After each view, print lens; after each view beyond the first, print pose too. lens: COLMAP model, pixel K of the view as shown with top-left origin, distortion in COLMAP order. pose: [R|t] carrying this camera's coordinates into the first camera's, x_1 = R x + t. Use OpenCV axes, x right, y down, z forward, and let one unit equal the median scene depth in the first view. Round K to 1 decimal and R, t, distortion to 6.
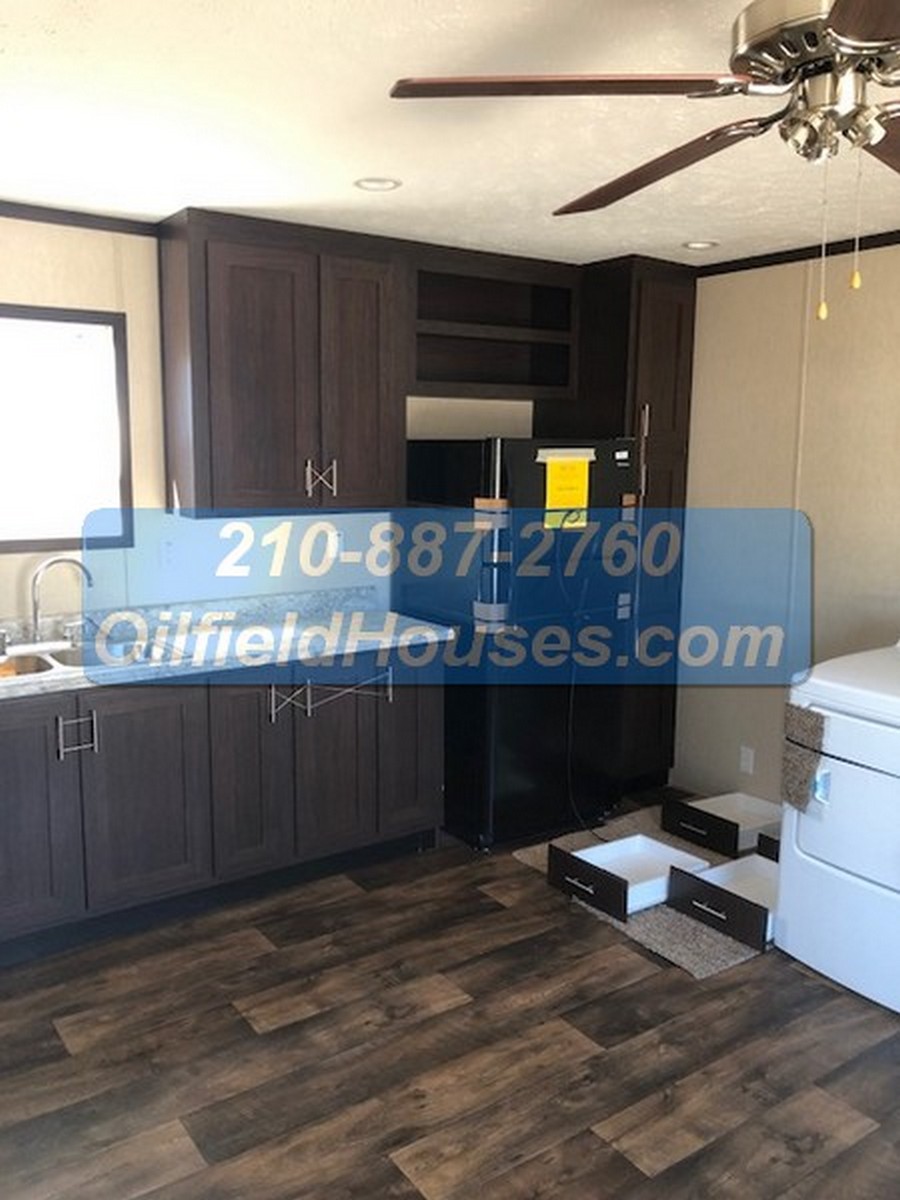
lens RADIAL K [[982.7, 0, 454.3], [0, 982.7, 585.0], [0, 0, 1]] dist [0.035366, -0.046877]
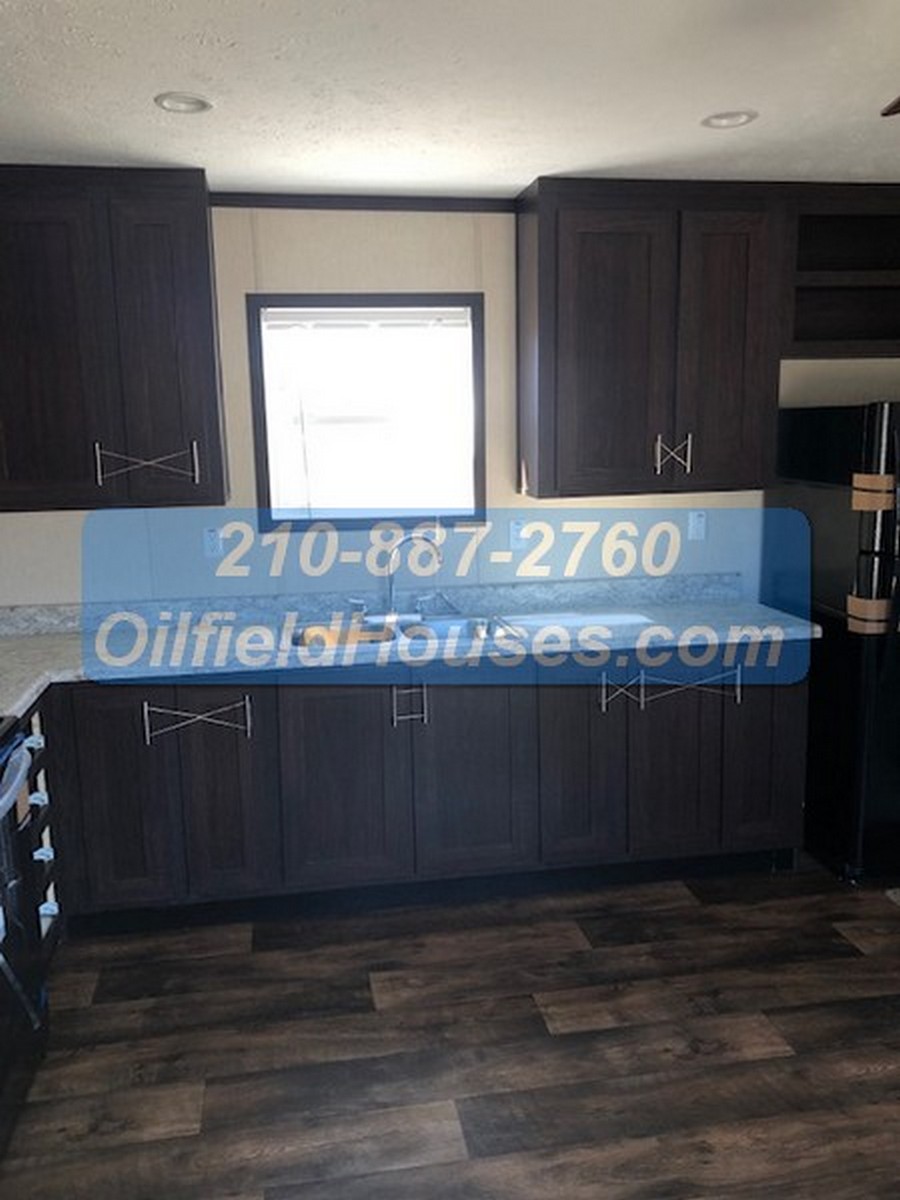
lens RADIAL K [[982.7, 0, 439.5], [0, 982.7, 588.4], [0, 0, 1]] dist [0.035366, -0.046877]
pose [[0.898976, 0.046231, -0.435550, 0.092992], [-0.034856, 0.998811, 0.034075, -0.007798], [0.436608, -0.015451, 0.899519, 0.082070]]
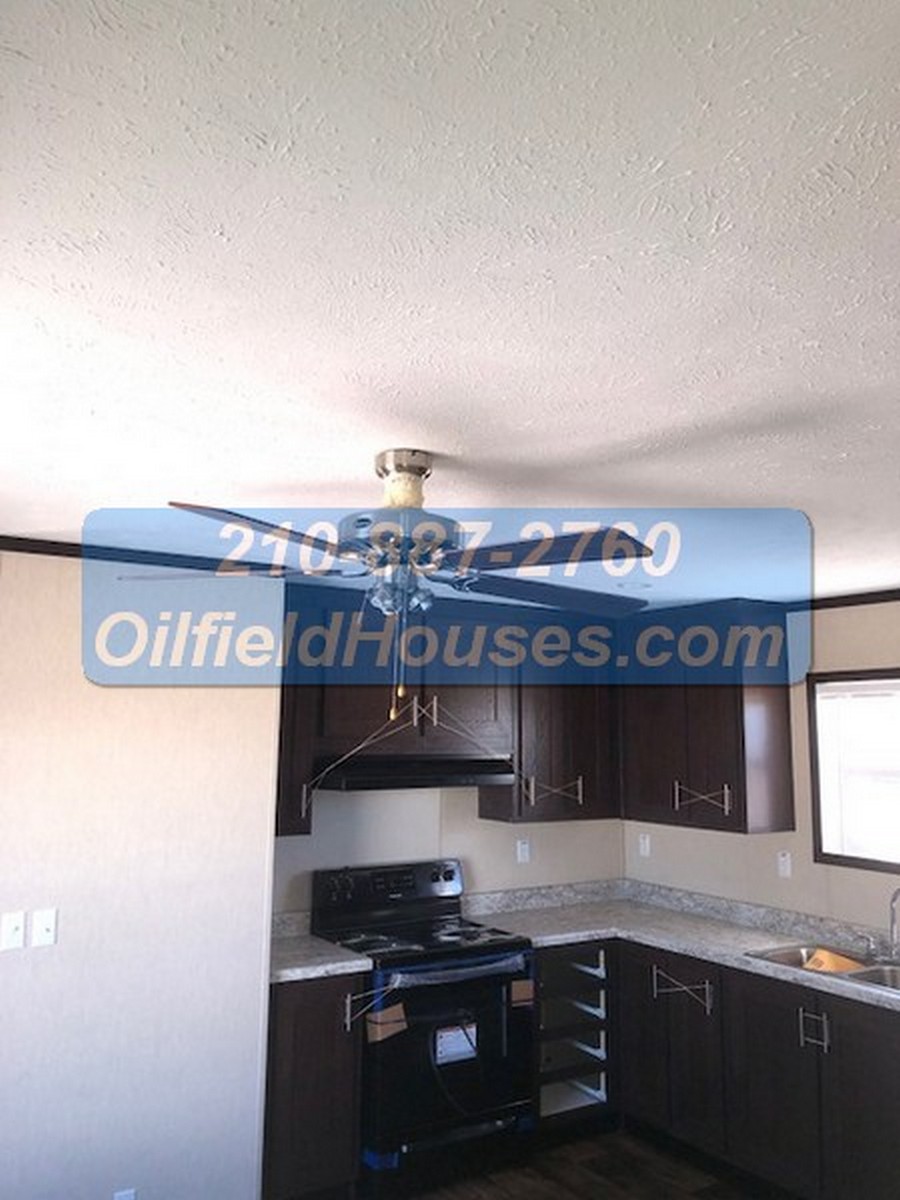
lens RADIAL K [[982.7, 0, 451.7], [0, 982.7, 589.6], [0, 0, 1]] dist [0.035366, -0.046877]
pose [[-0.043390, -0.155091, -0.986947, 1.664167], [-0.148679, 0.977879, -0.147129, -0.221914], [0.987933, 0.140355, -0.065489, 0.963660]]
